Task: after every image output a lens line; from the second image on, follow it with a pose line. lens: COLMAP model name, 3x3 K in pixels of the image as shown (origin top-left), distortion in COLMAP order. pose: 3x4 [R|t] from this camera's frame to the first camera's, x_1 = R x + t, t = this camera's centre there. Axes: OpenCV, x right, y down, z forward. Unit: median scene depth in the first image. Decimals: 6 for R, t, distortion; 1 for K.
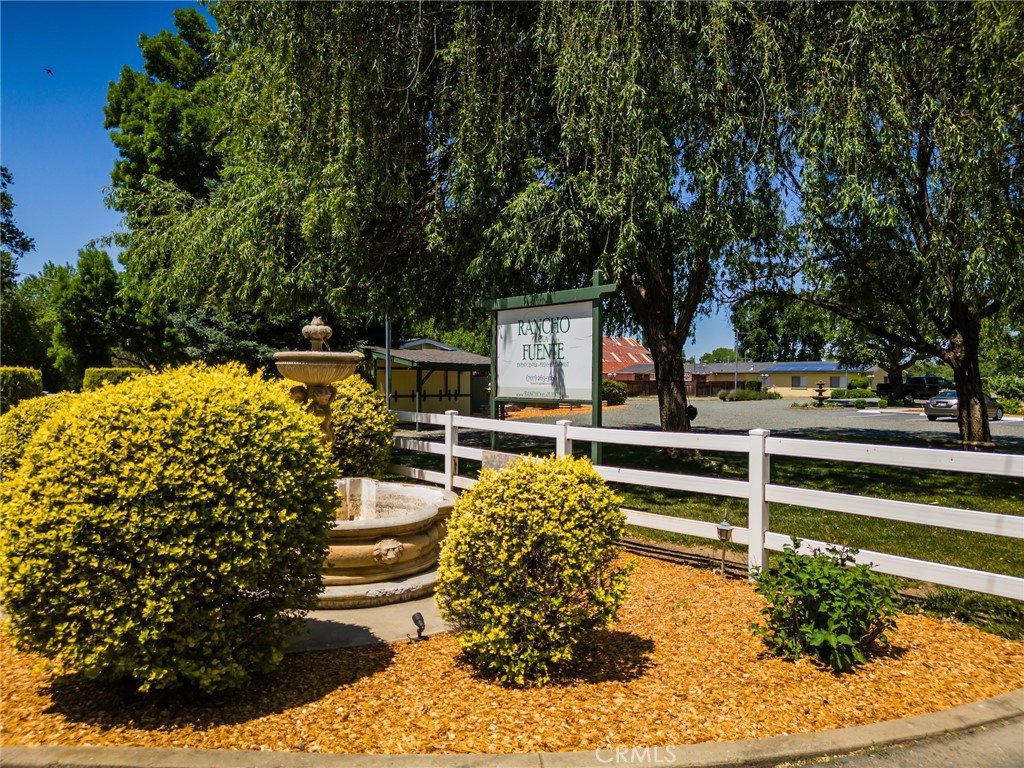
lens RADIAL K [[717.3, 0, 513.2], [0, 717.3, 385.9], [0, 0, 1]] dist [0.057204, -0.046950]
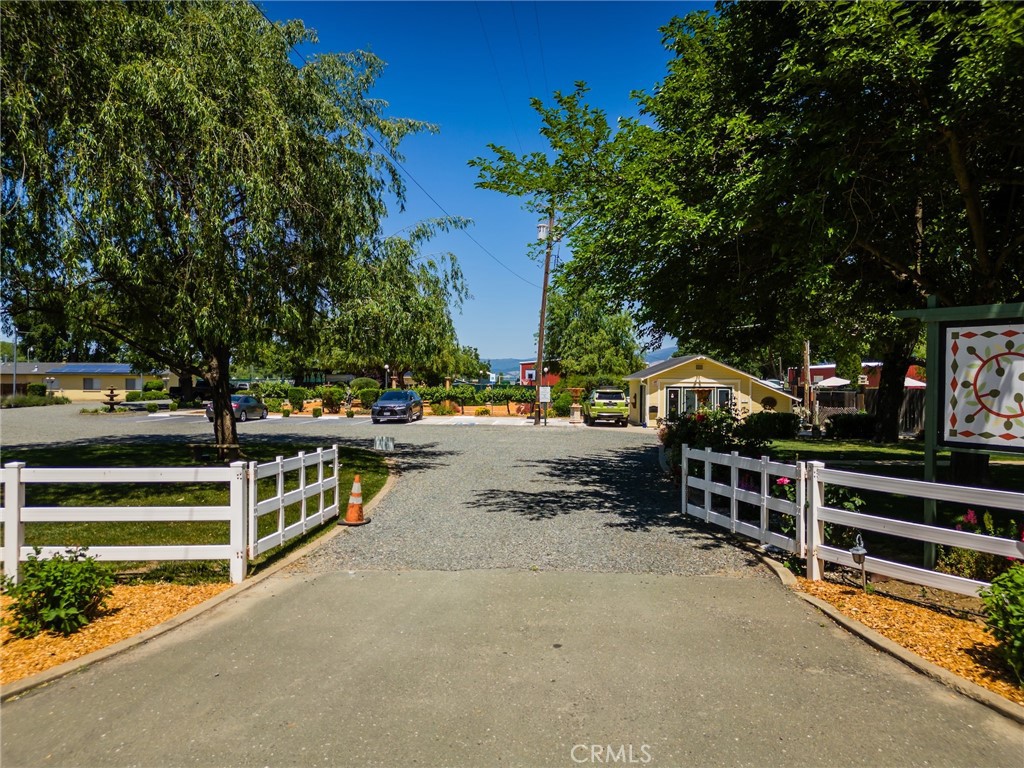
lens RADIAL K [[717.3, 0, 508.8], [0, 717.3, 382.0], [0, 0, 1]] dist [0.057204, -0.046950]
pose [[0.627763, -0.006768, 0.778375, -0.082472], [0.008246, 0.999964, 0.002045, -0.067884], [-0.778361, 0.005135, 0.627796, -0.388317]]
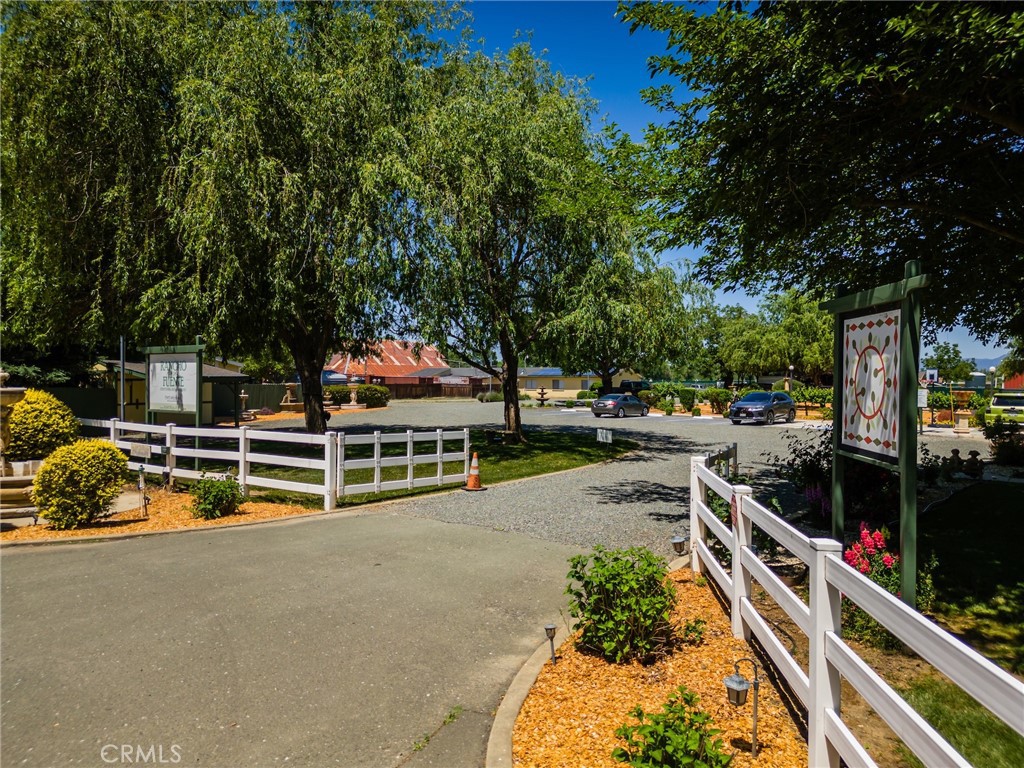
lens RADIAL K [[717.3, 0, 508.8], [0, 717.3, 386.1], [0, 0, 1]] dist [0.057204, -0.046950]
pose [[0.971605, -0.004139, 0.236572, 0.582368], [0.004038, 0.999991, 0.000912, -0.052802], [-0.236574, 0.000069, 0.971614, -1.164932]]
